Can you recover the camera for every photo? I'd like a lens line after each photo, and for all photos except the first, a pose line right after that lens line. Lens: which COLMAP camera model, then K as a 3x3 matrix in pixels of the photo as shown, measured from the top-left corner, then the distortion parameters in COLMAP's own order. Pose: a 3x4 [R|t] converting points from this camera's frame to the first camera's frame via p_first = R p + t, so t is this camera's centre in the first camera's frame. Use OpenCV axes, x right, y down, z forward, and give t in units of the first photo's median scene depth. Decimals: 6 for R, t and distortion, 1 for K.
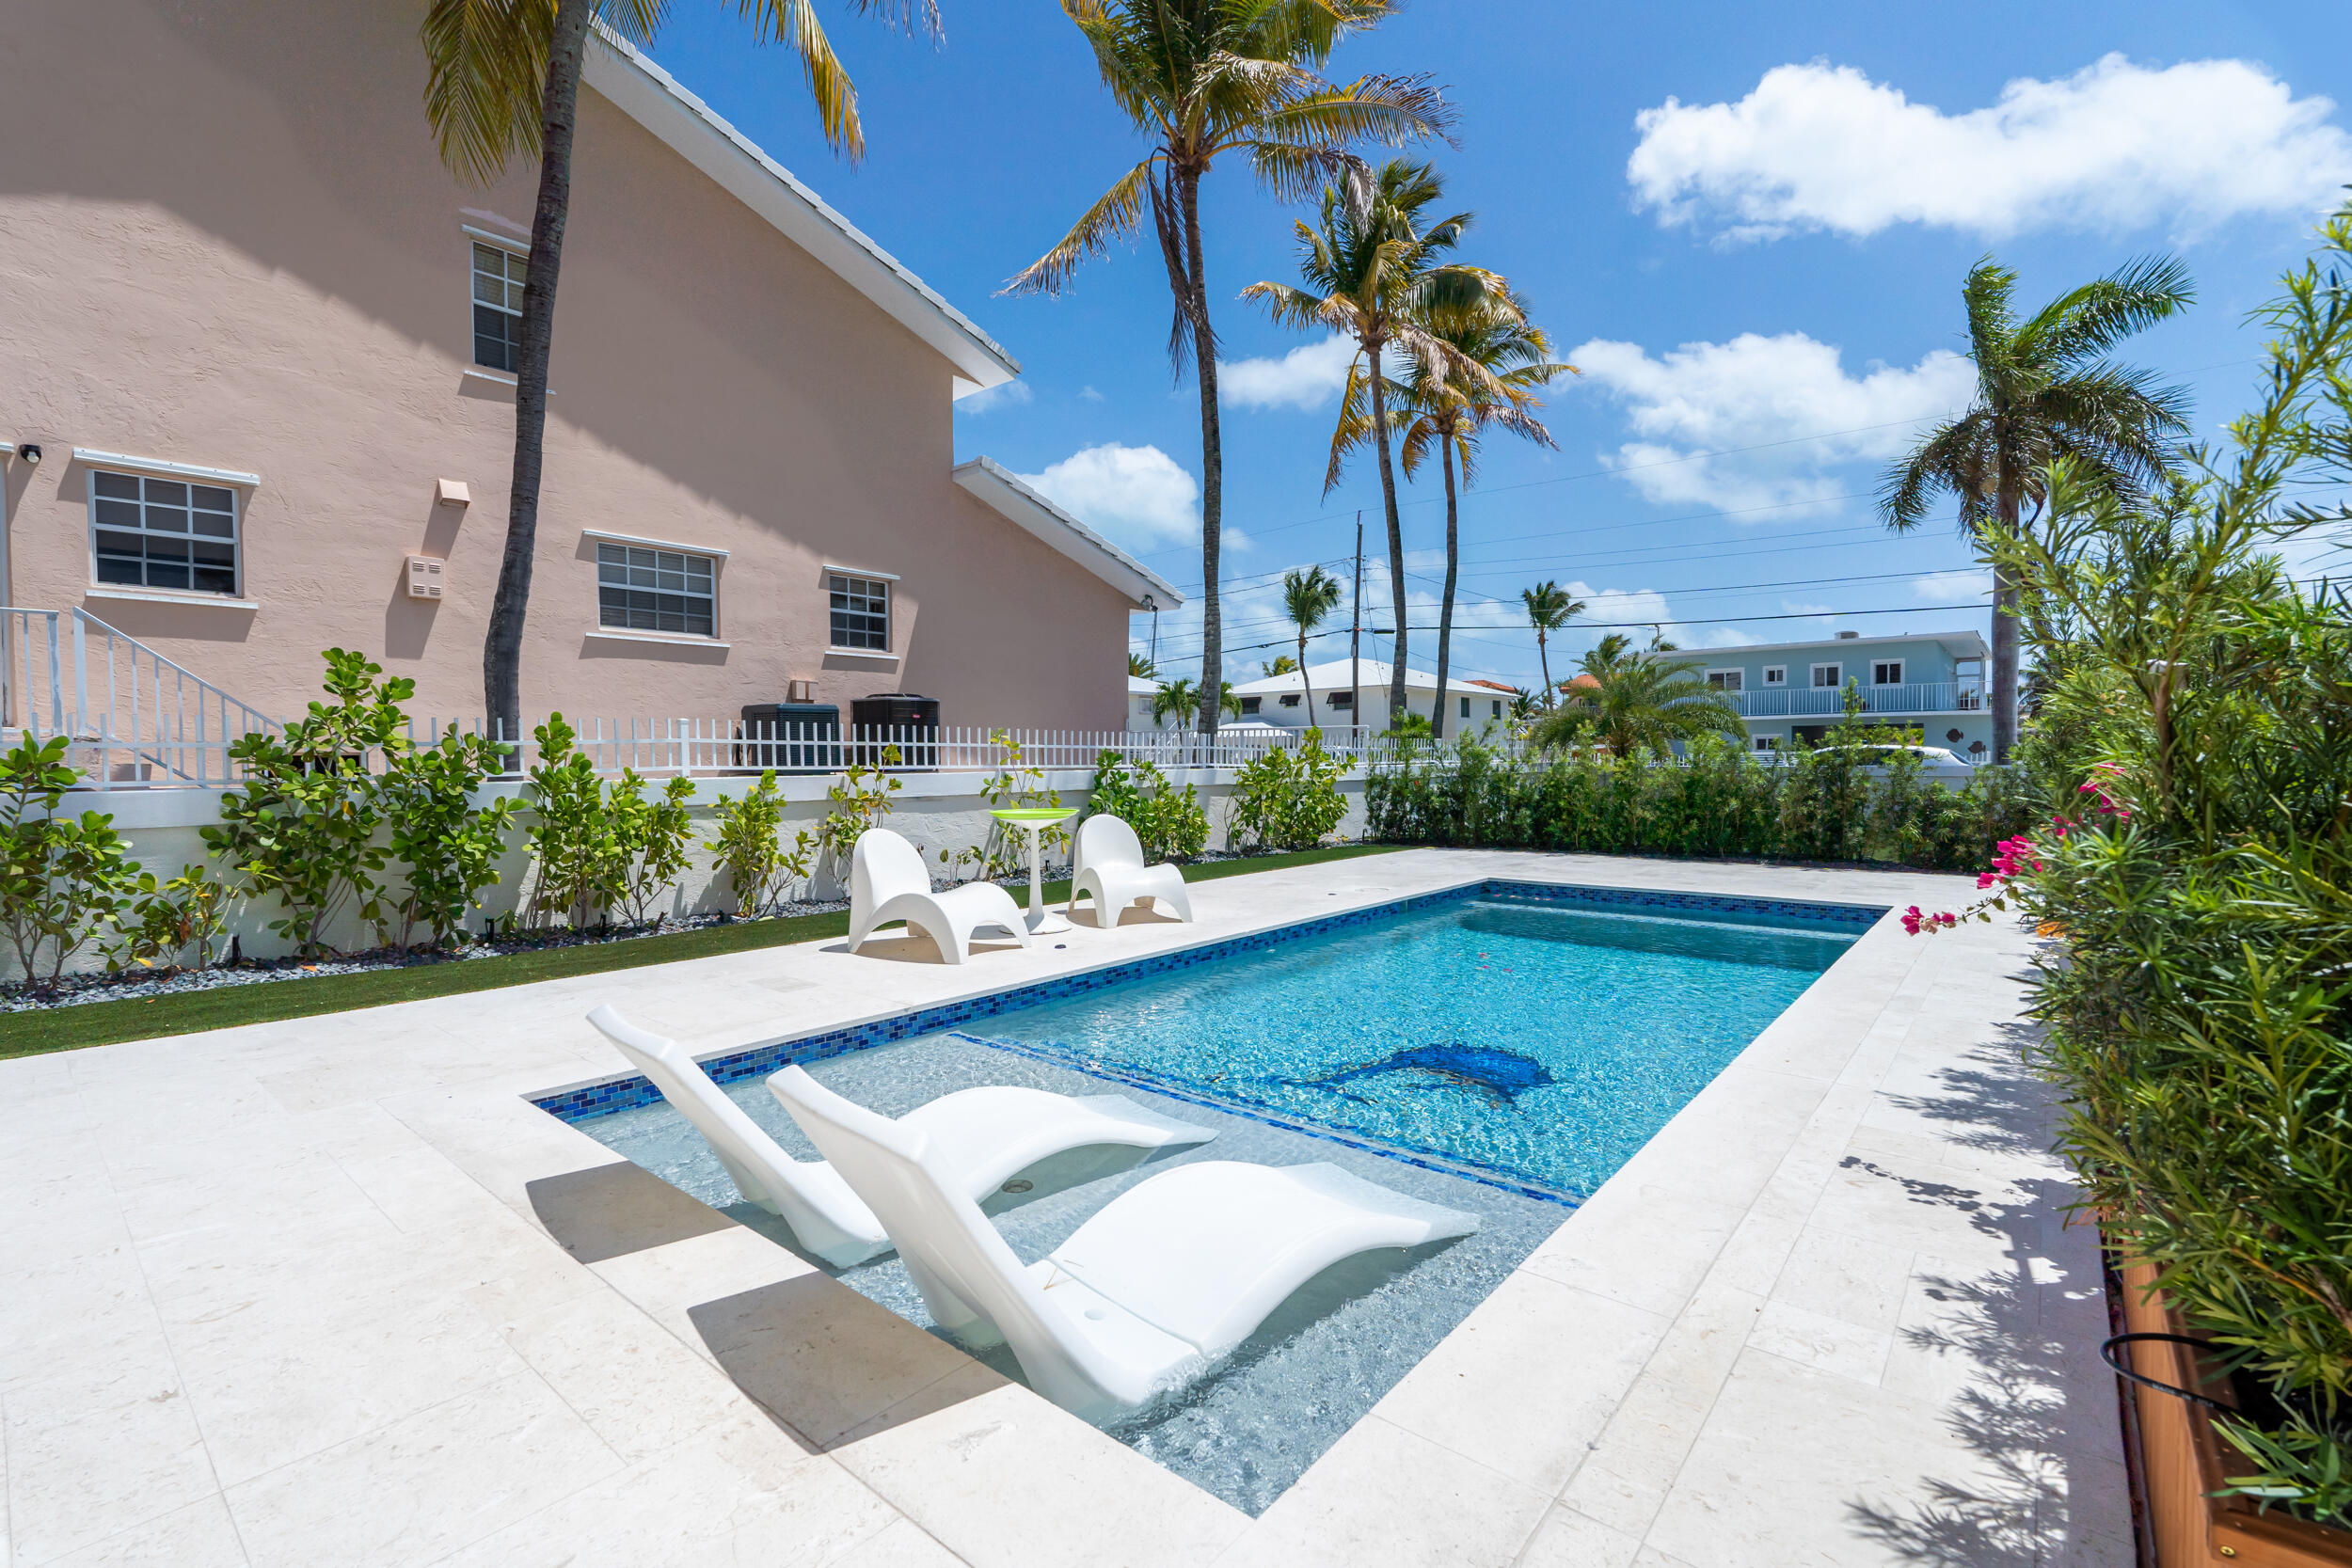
lens RADIAL K [[1060.9, 0, 1187.8], [0, 1060.9, 783.2], [0, 0, 1]] dist [0.007962, -0.002697]
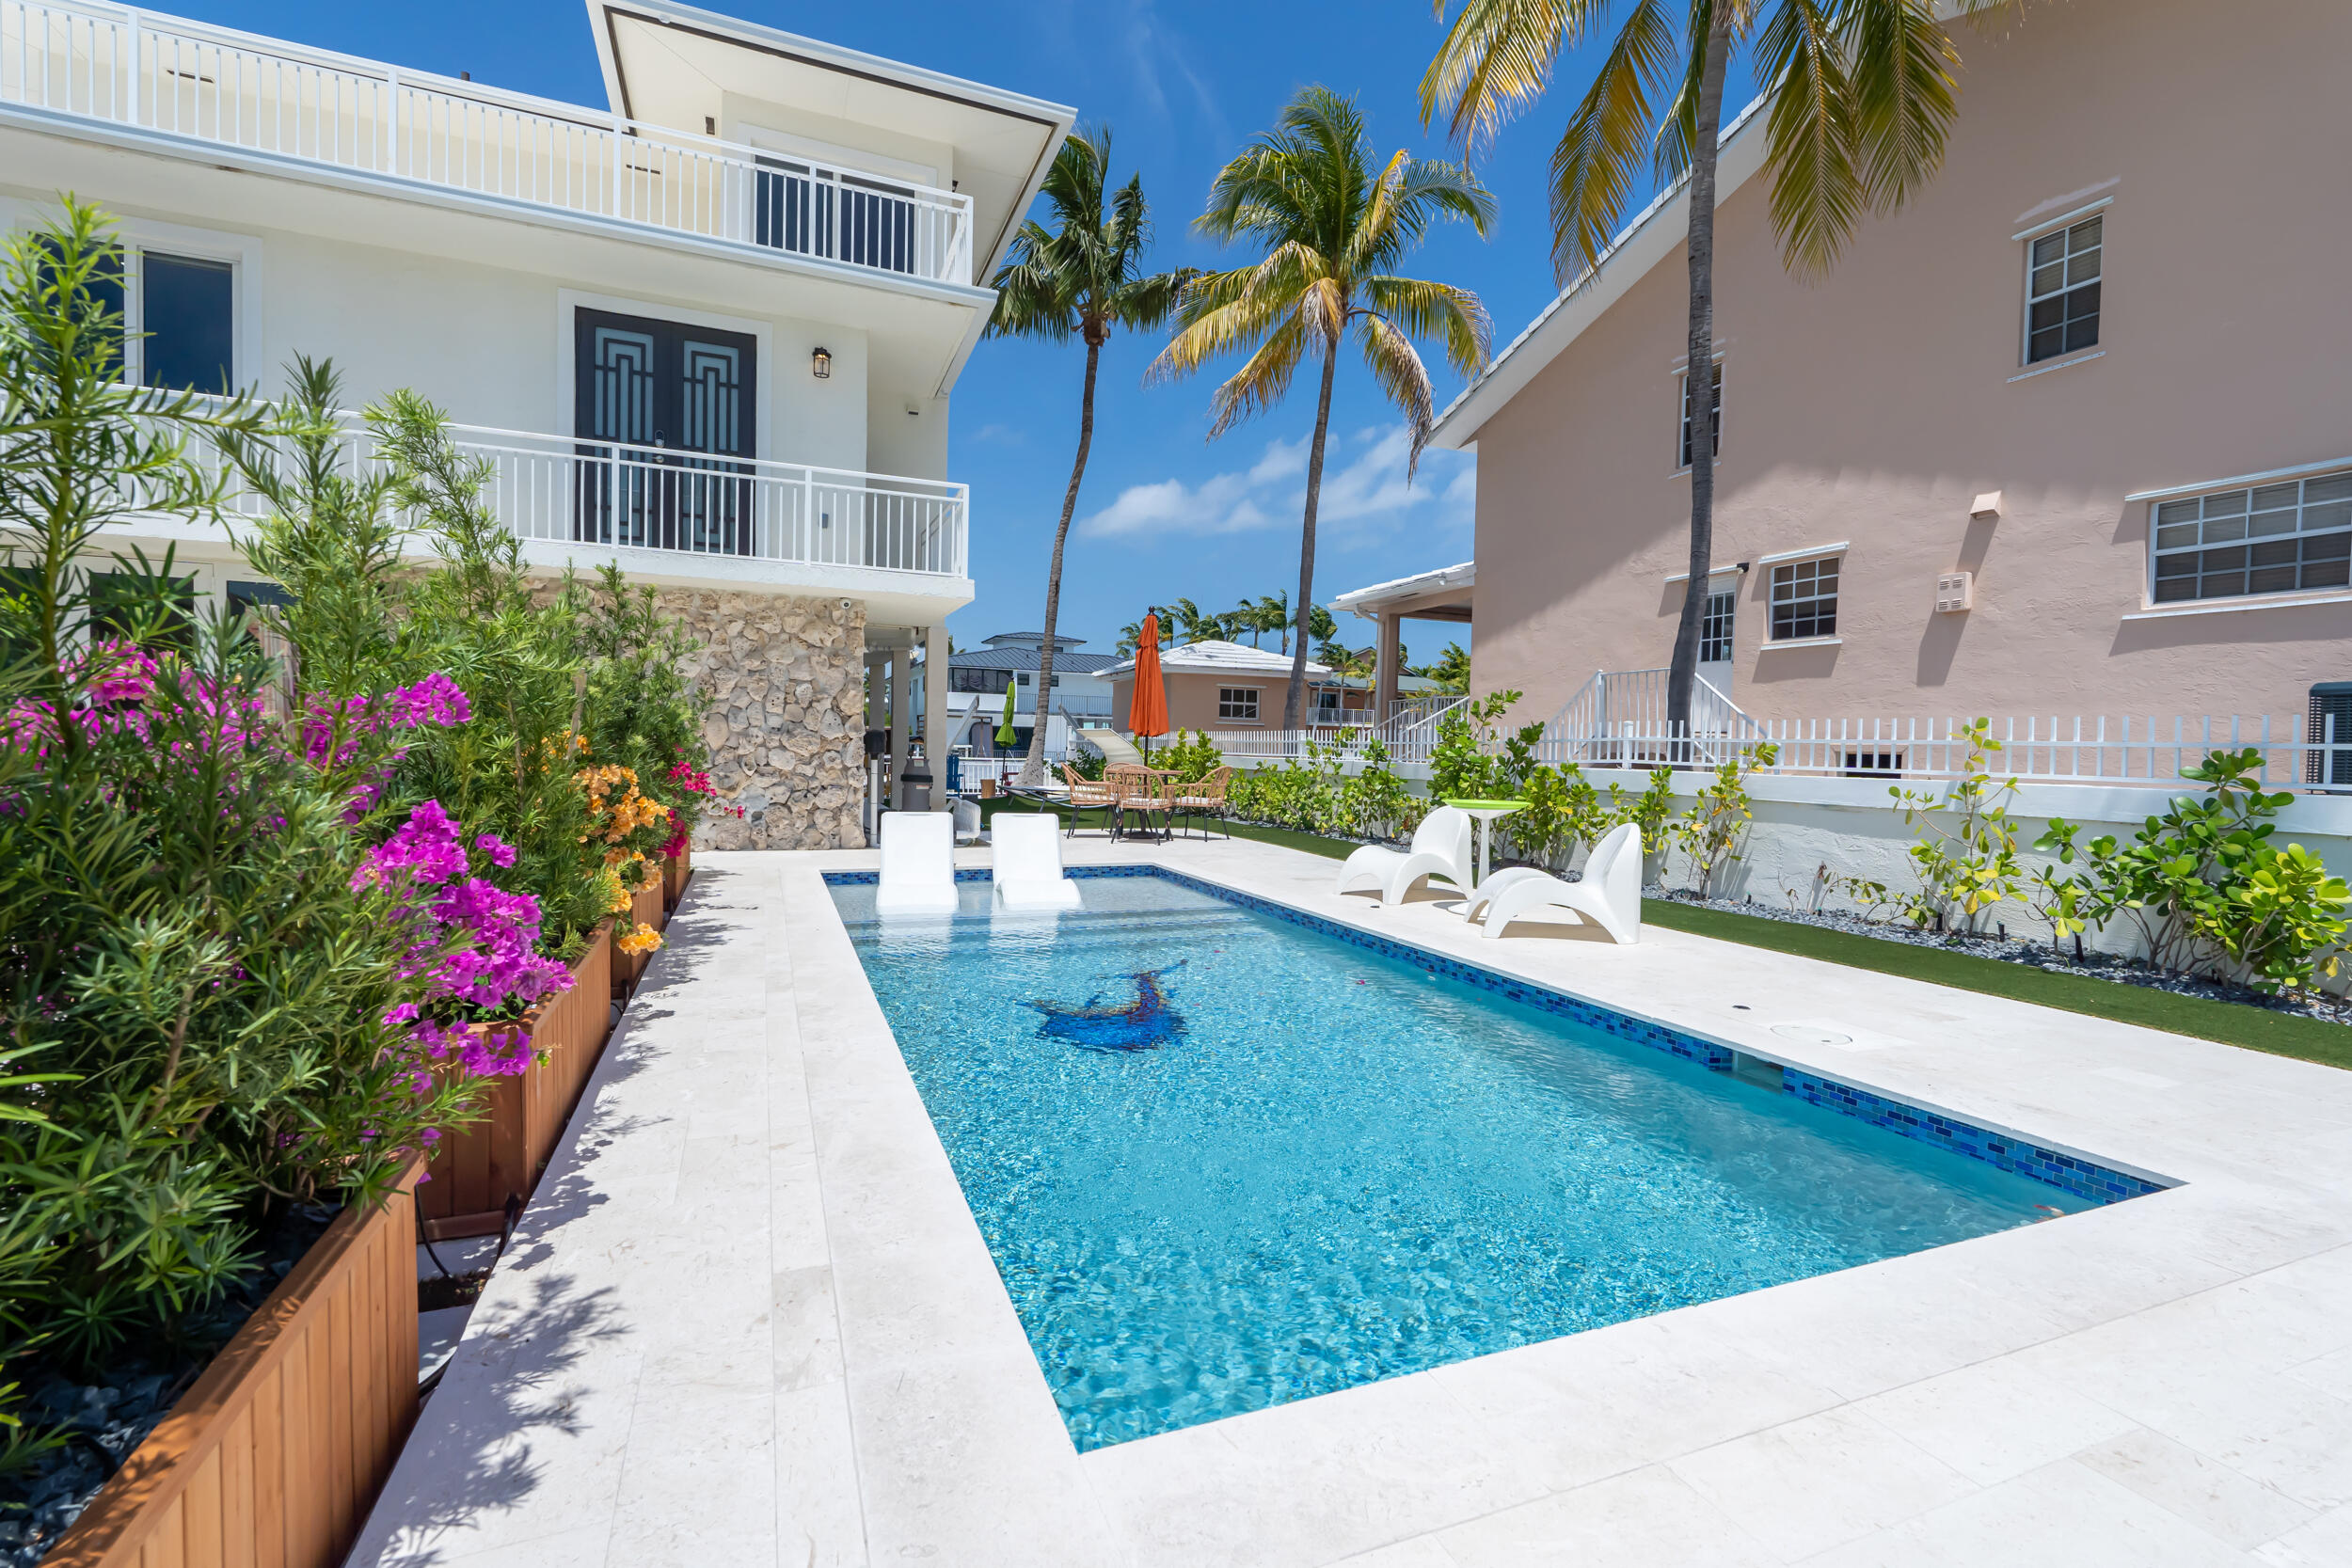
lens RADIAL K [[1060.9, 0, 1183.2], [0, 1060.9, 794.1], [0, 0, 1]] dist [0.007962, -0.002697]
pose [[-0.465195, 0.035776, -0.884485, 0.585584], [-0.033967, 0.997726, 0.058222, -0.020818], [0.884556, 0.057128, -0.462921, 0.762003]]
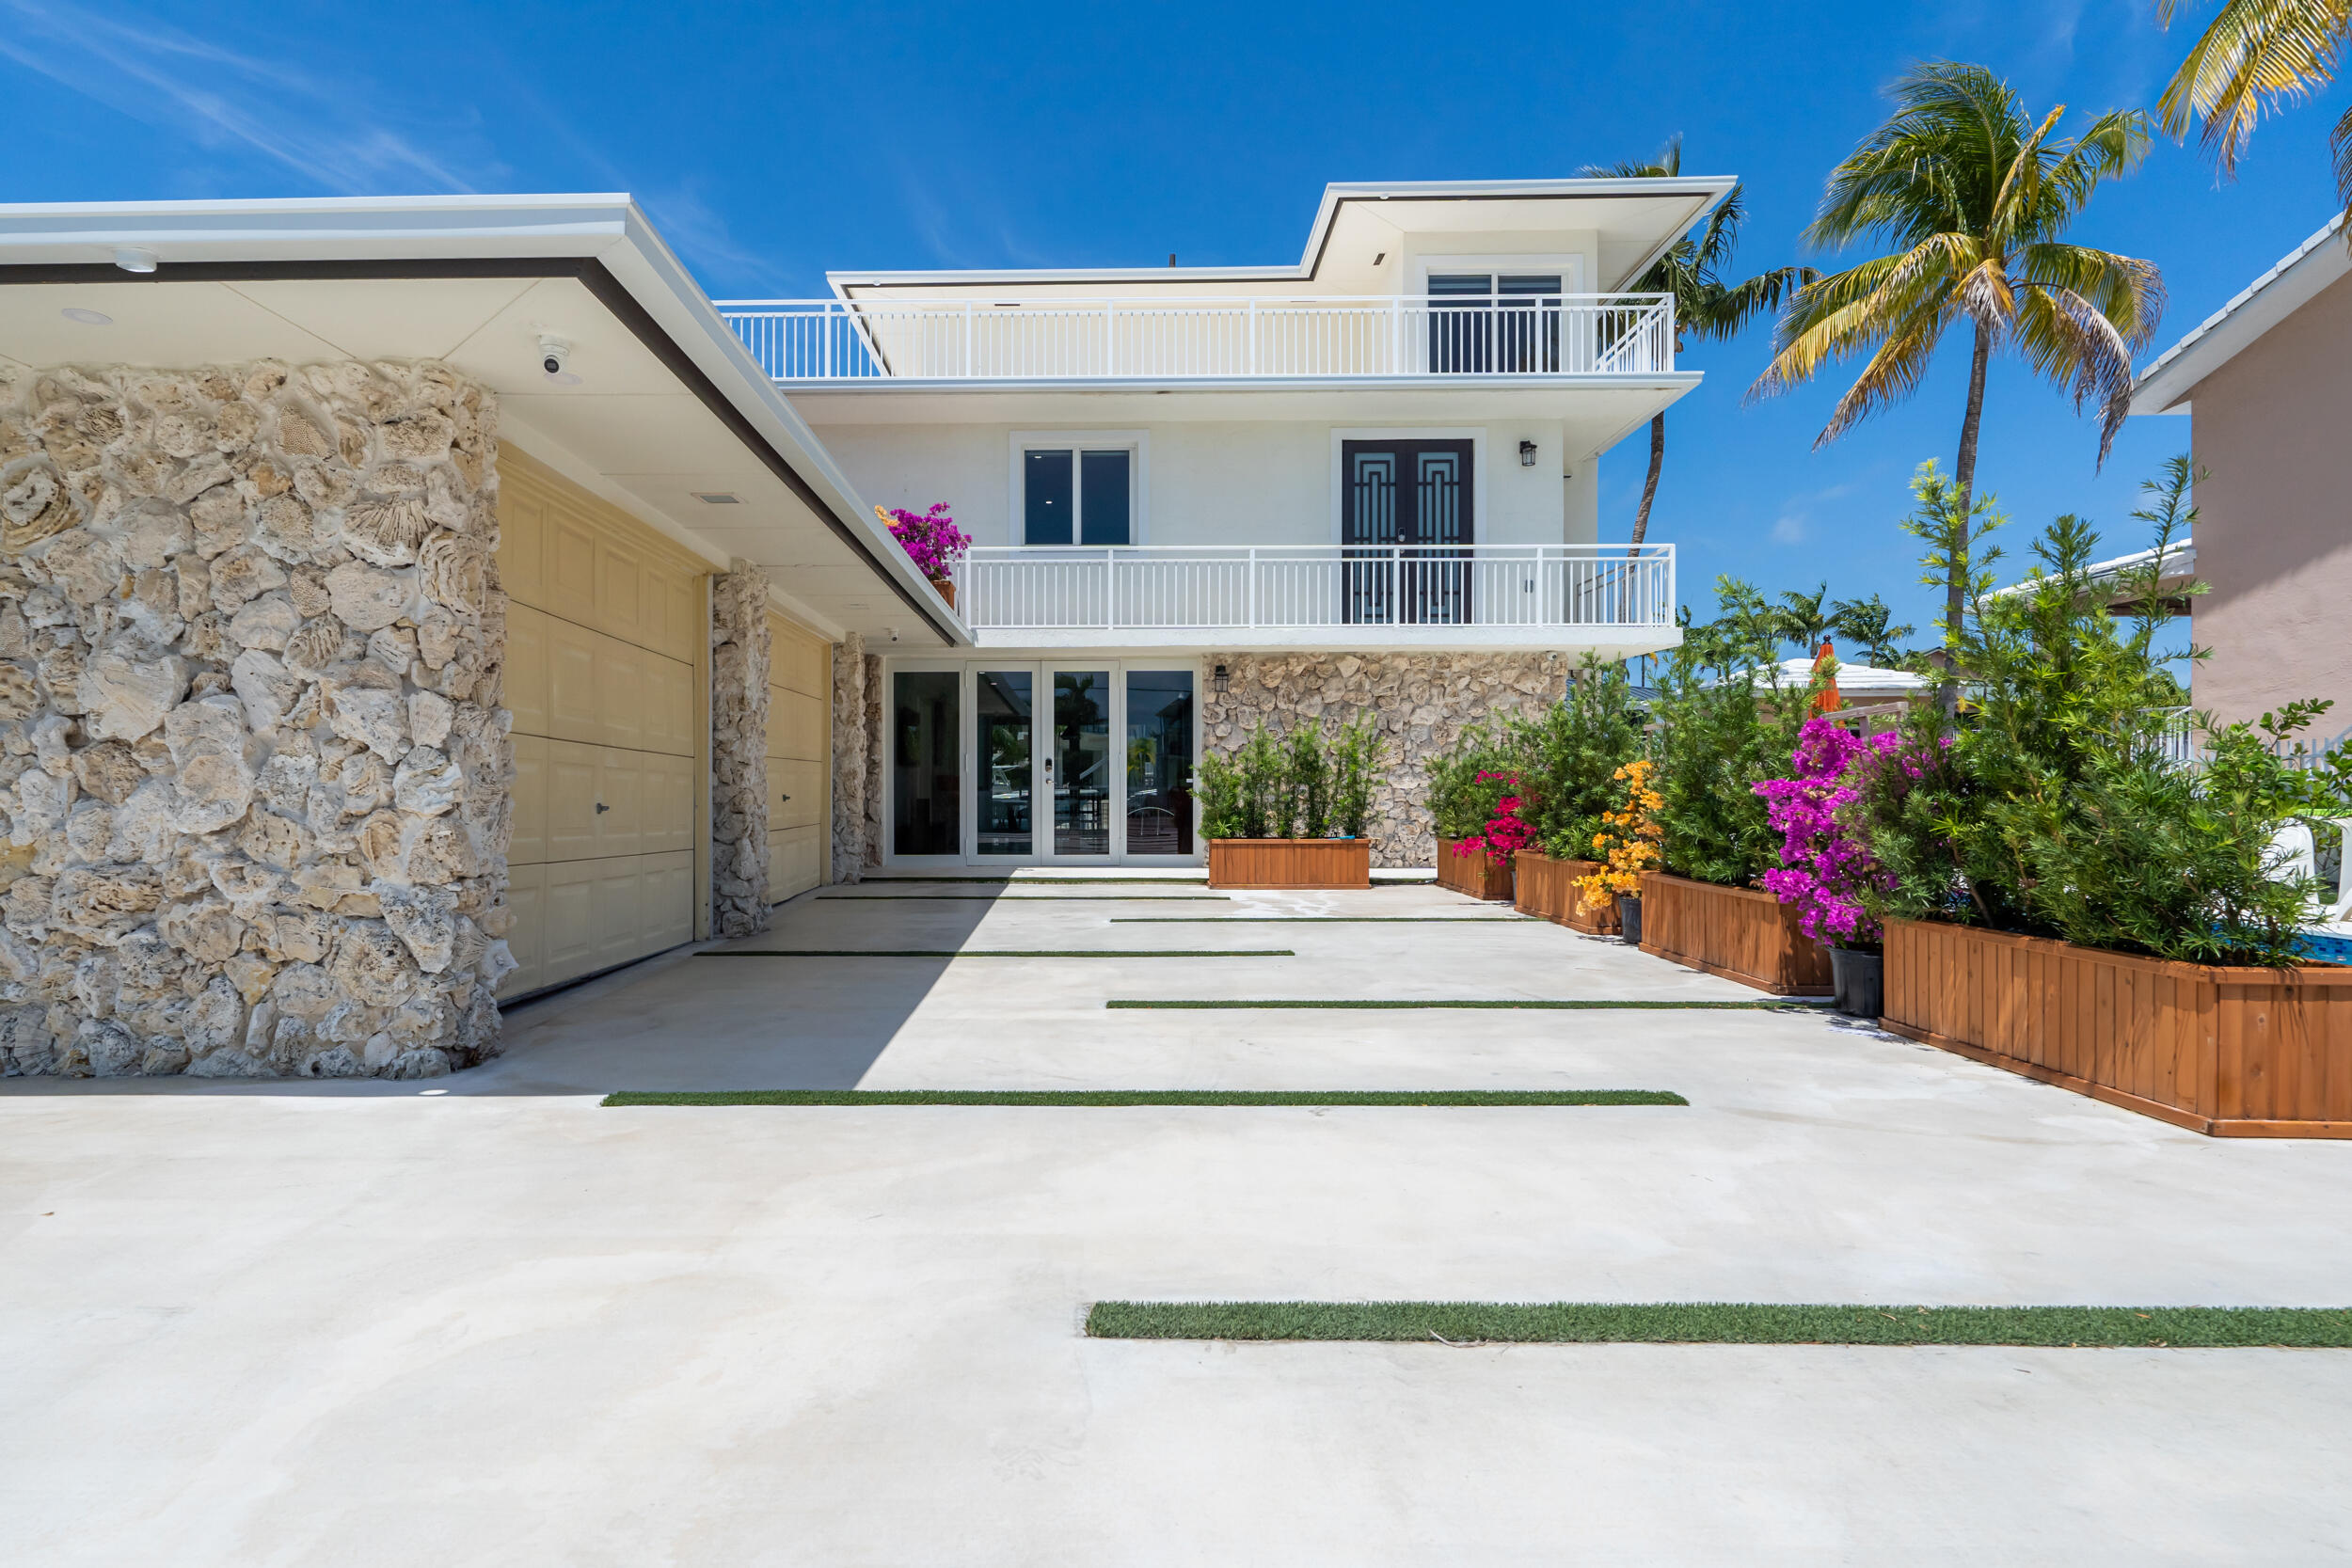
lens RADIAL K [[1264.8, 0, 1094.4], [0, 1264.8, 795.7], [0, 0, 1]] dist [-0.009166, 0.010906]
pose [[-0.782599, 0.010058, -0.622445, 1.043067], [-0.003256, 0.999790, 0.020249, -0.006314], [0.622518, 0.017874, -0.782401, 0.774353]]
